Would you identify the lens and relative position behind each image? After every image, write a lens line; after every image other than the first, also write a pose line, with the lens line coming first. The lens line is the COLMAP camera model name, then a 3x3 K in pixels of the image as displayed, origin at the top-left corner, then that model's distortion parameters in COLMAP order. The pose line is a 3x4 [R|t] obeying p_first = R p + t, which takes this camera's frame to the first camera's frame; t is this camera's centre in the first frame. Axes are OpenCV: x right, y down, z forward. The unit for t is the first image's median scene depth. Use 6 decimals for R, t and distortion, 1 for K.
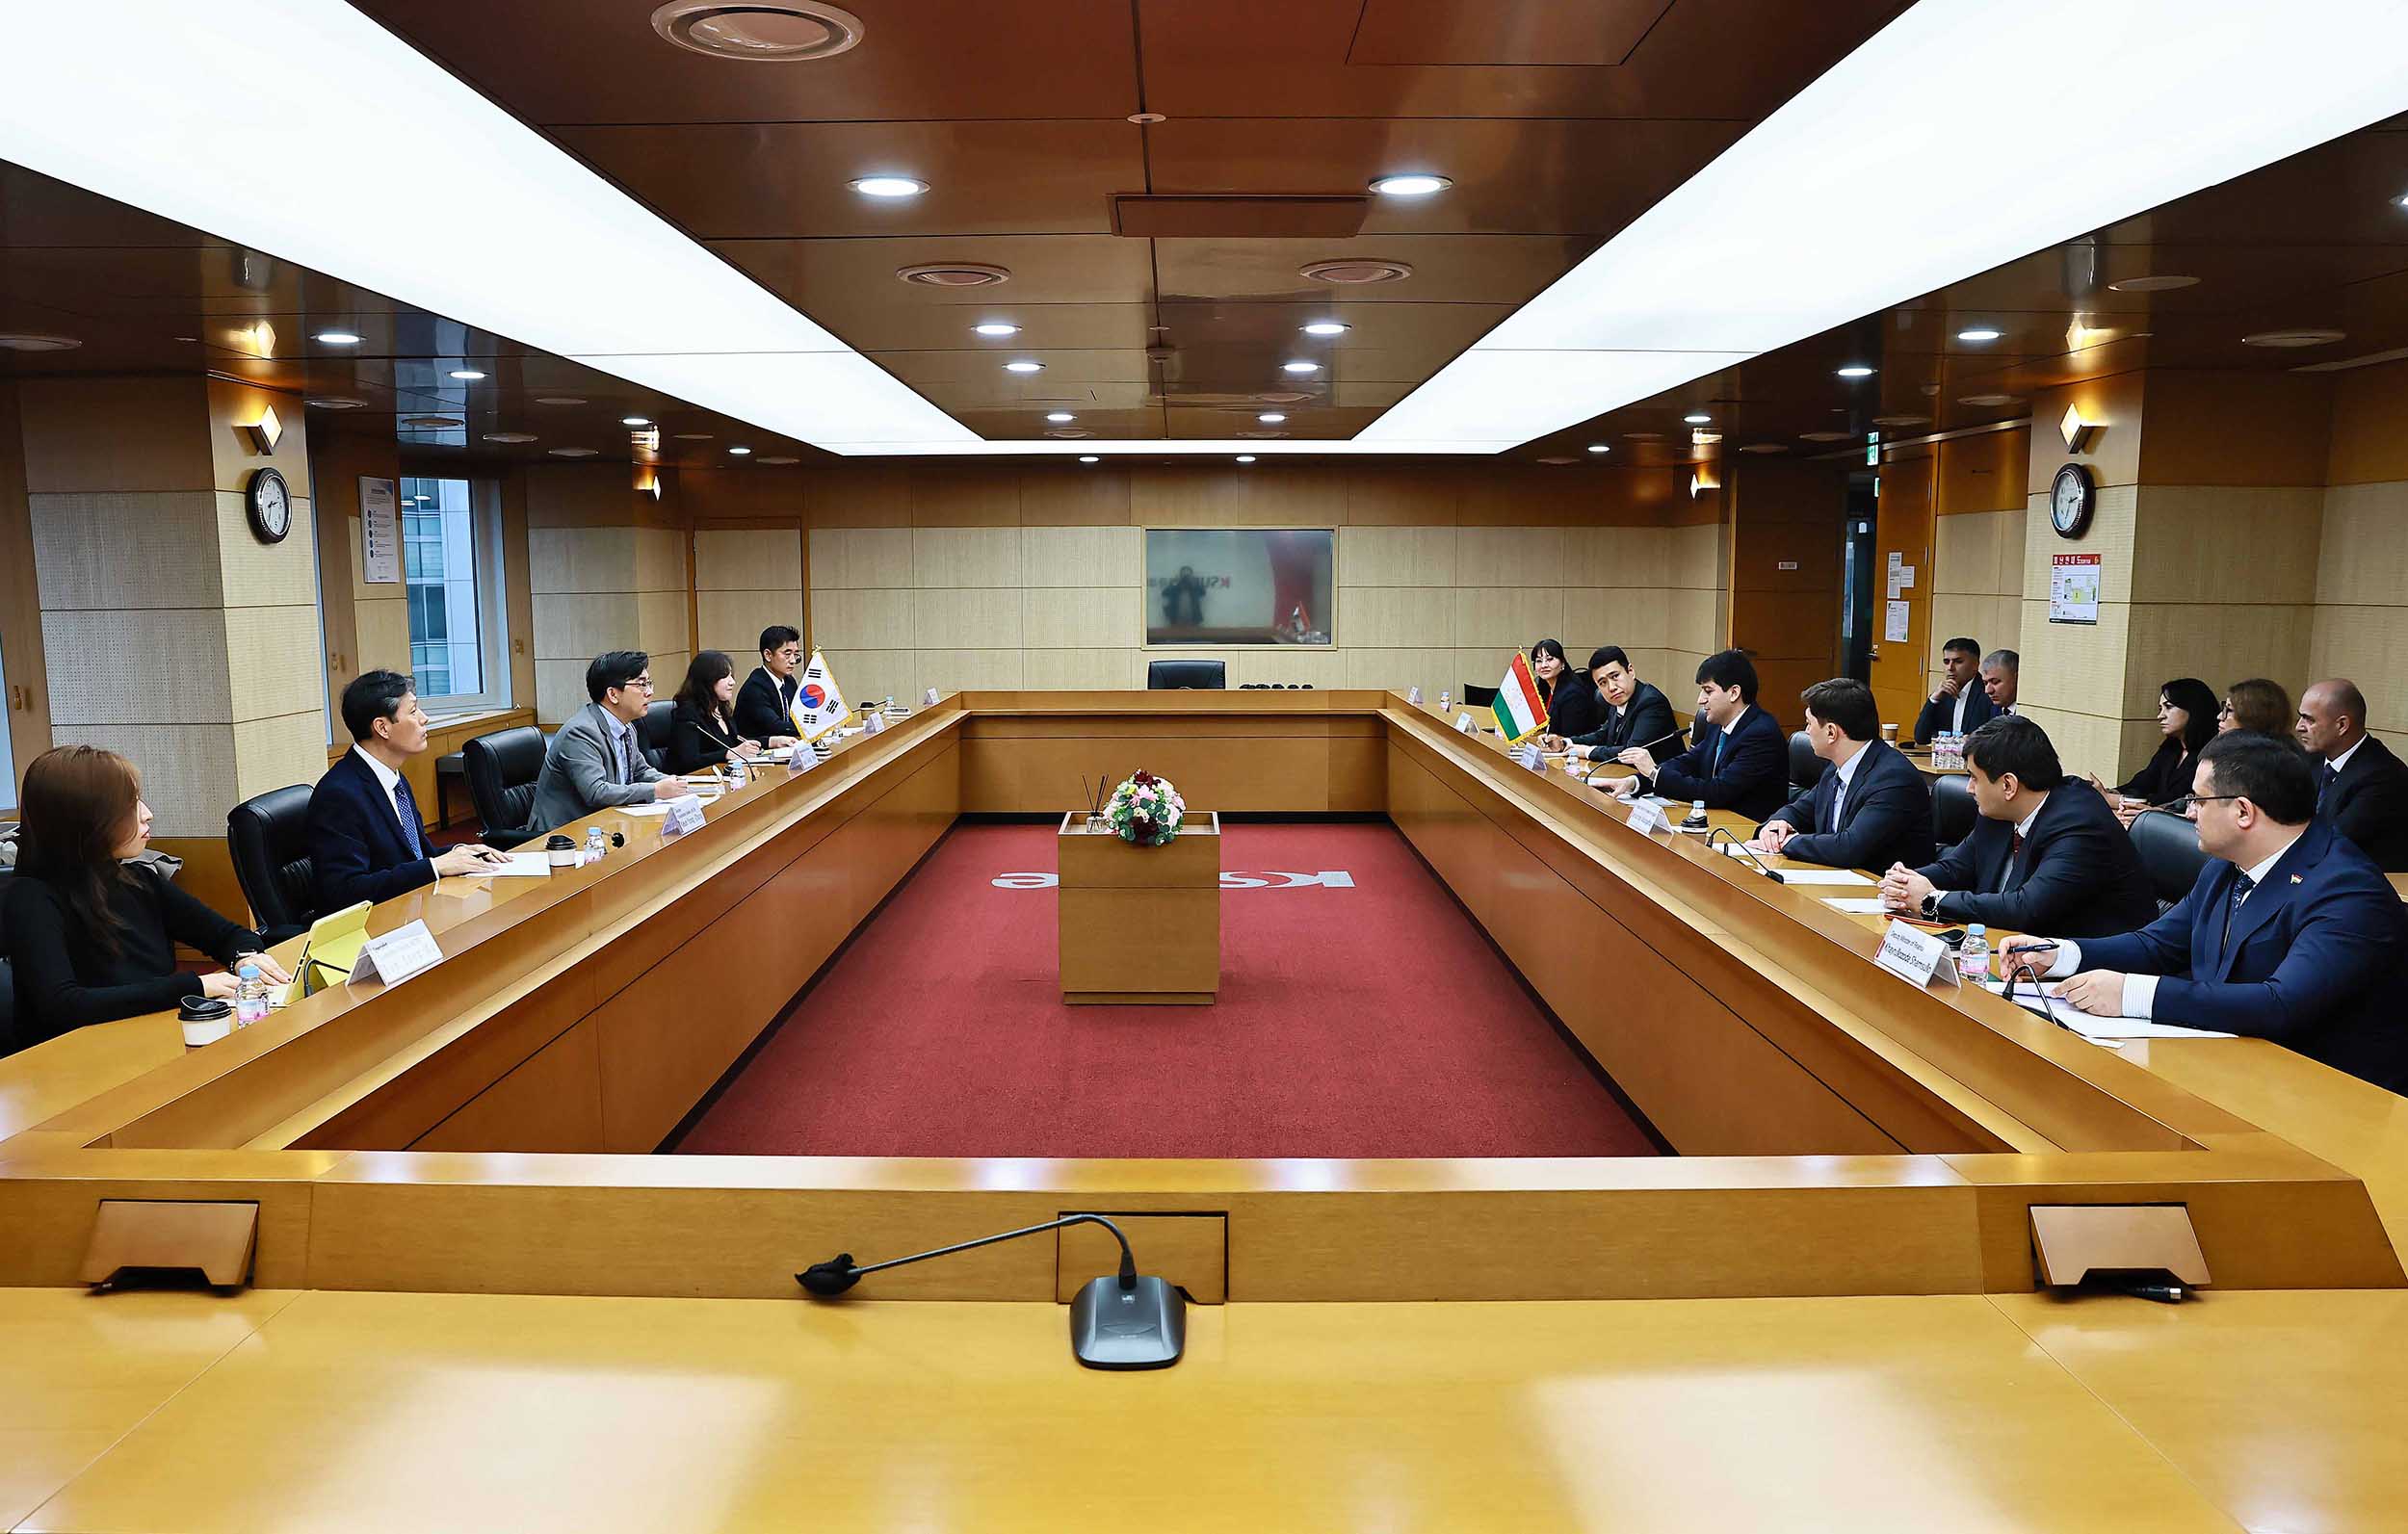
lens RADIAL K [[1643.9, 0, 1206.2], [0, 1643.9, 902.6], [0, 0, 1]] dist [-0.093513, 0.079119]
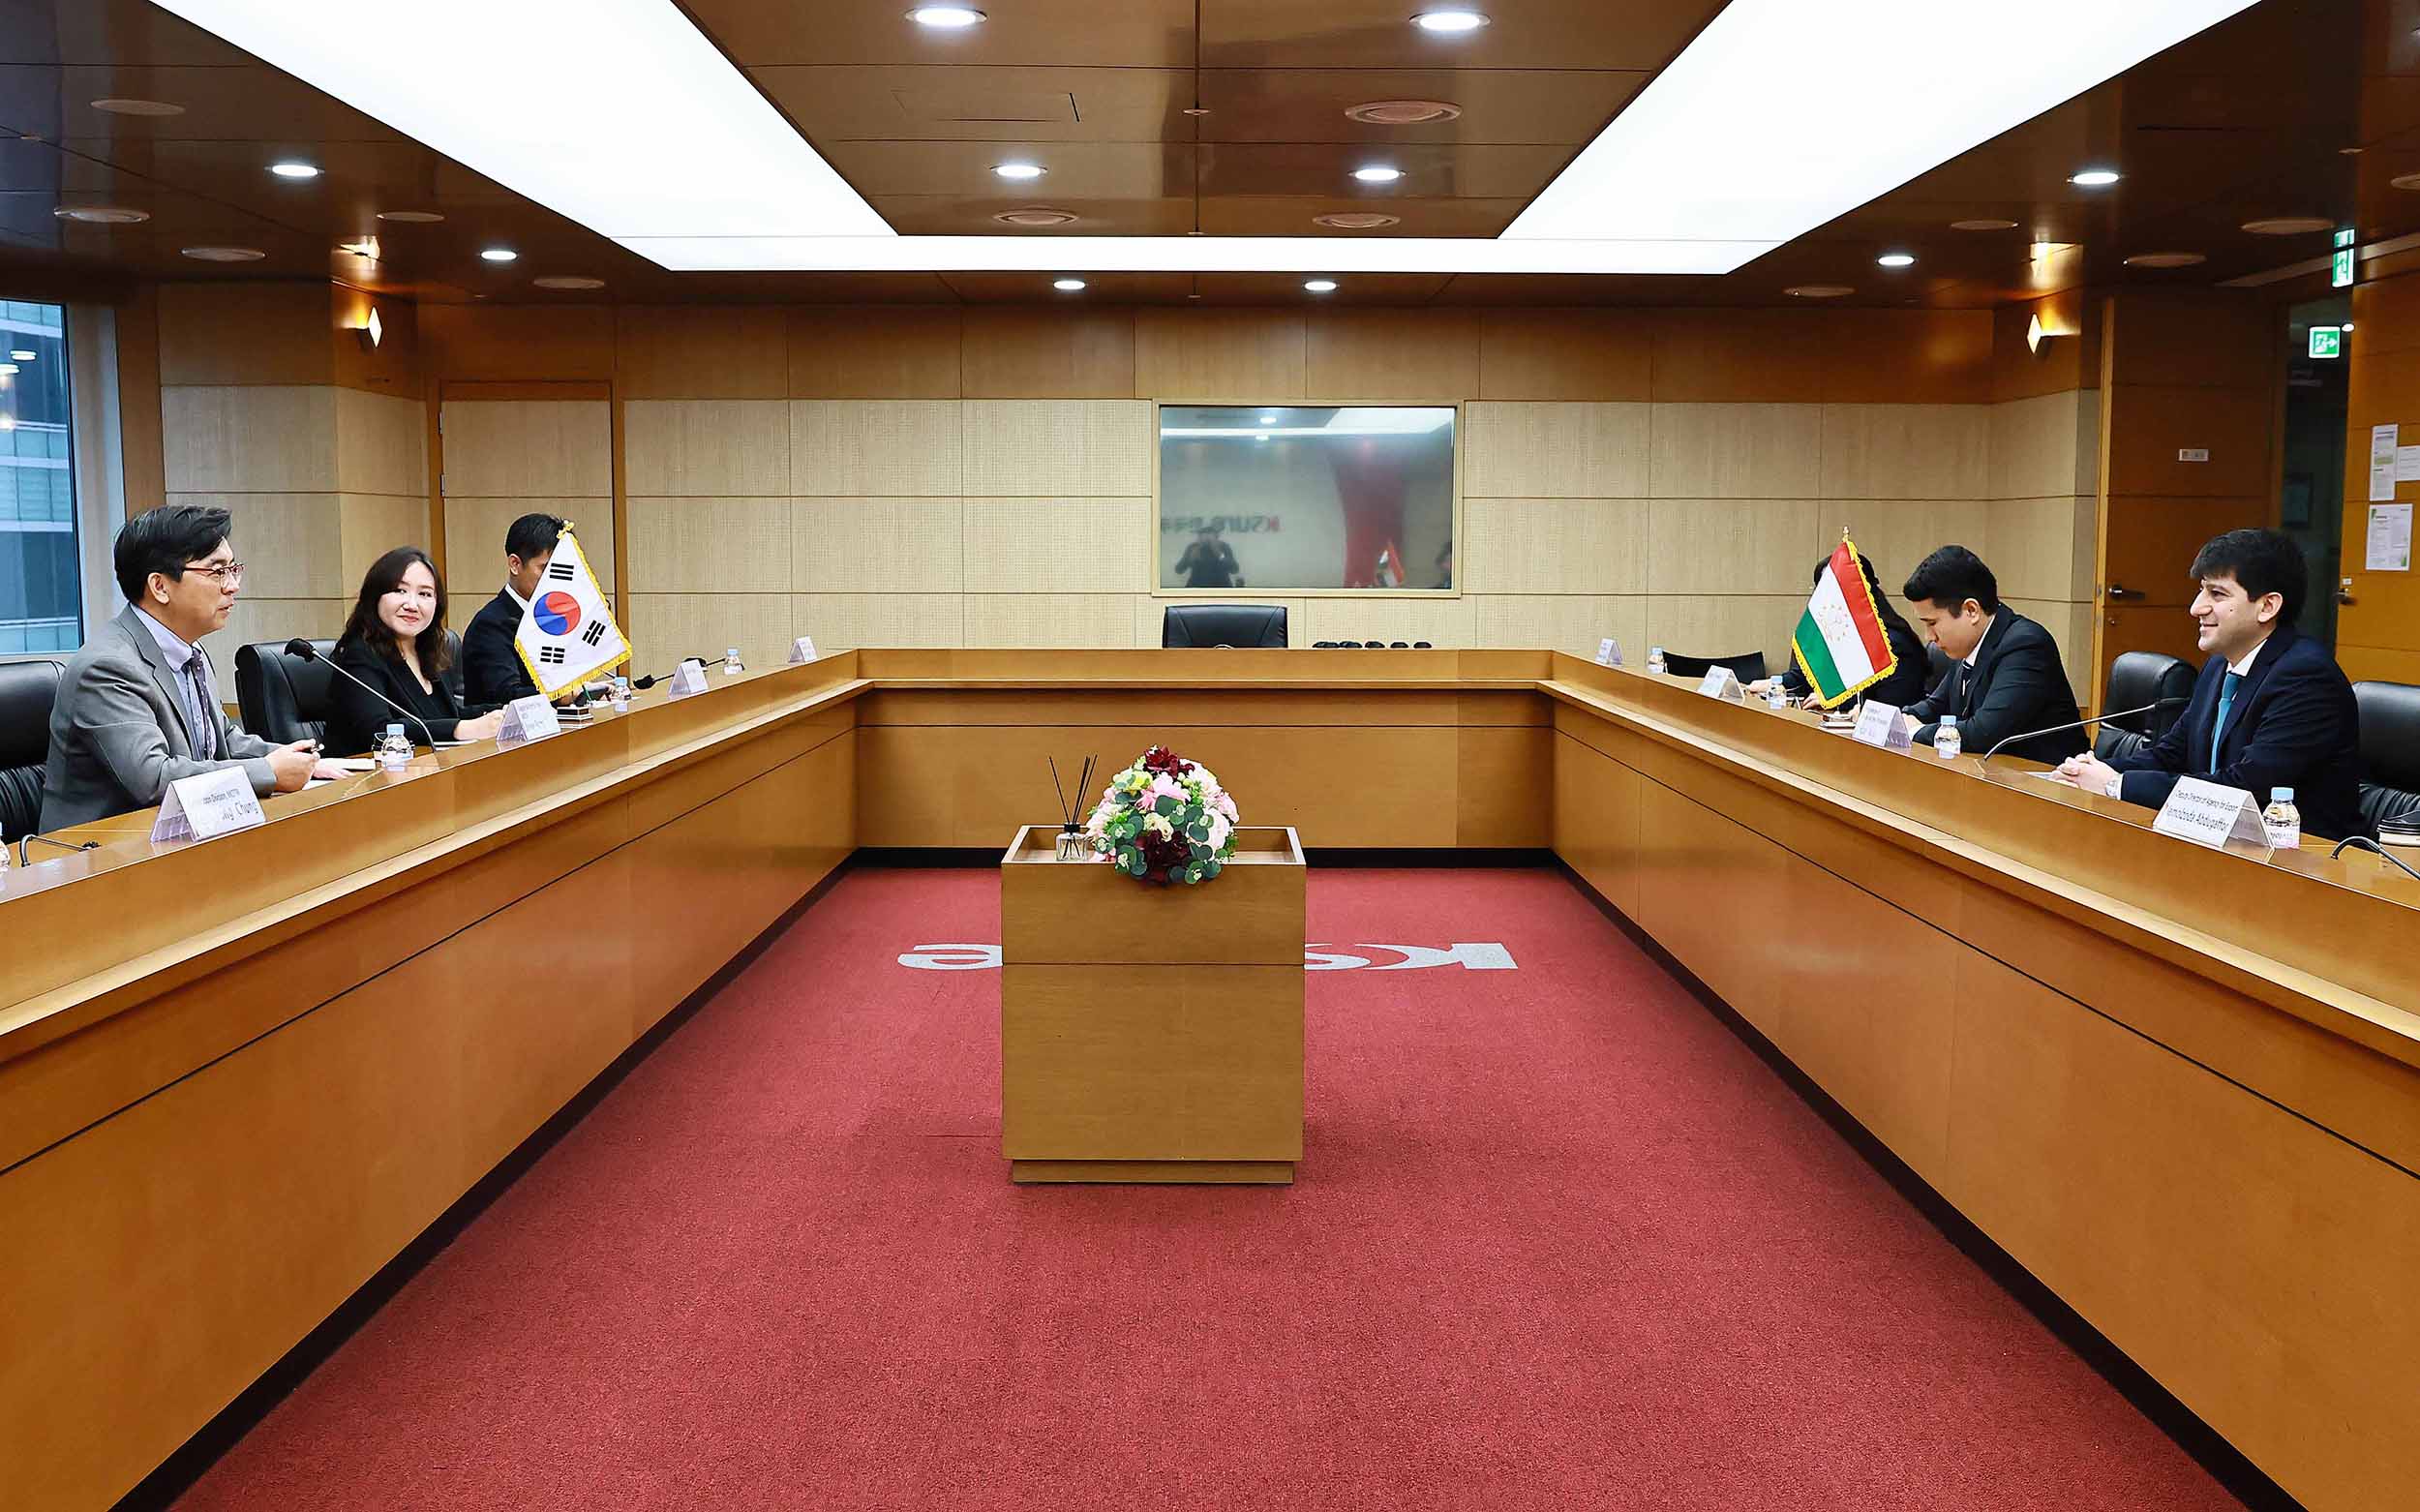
lens RADIAL K [[2265.5, 0, 1210.5], [0, 2265.5, 899.6], [0, 0, 1]] dist [-0.046162, -0.000838]
pose [[0.999946, 0.002496, -0.010088, -0.010591], [-0.002943, 0.999002, -0.044576, 0.001878], [0.009967, 0.044603, 0.998955, 0.187742]]
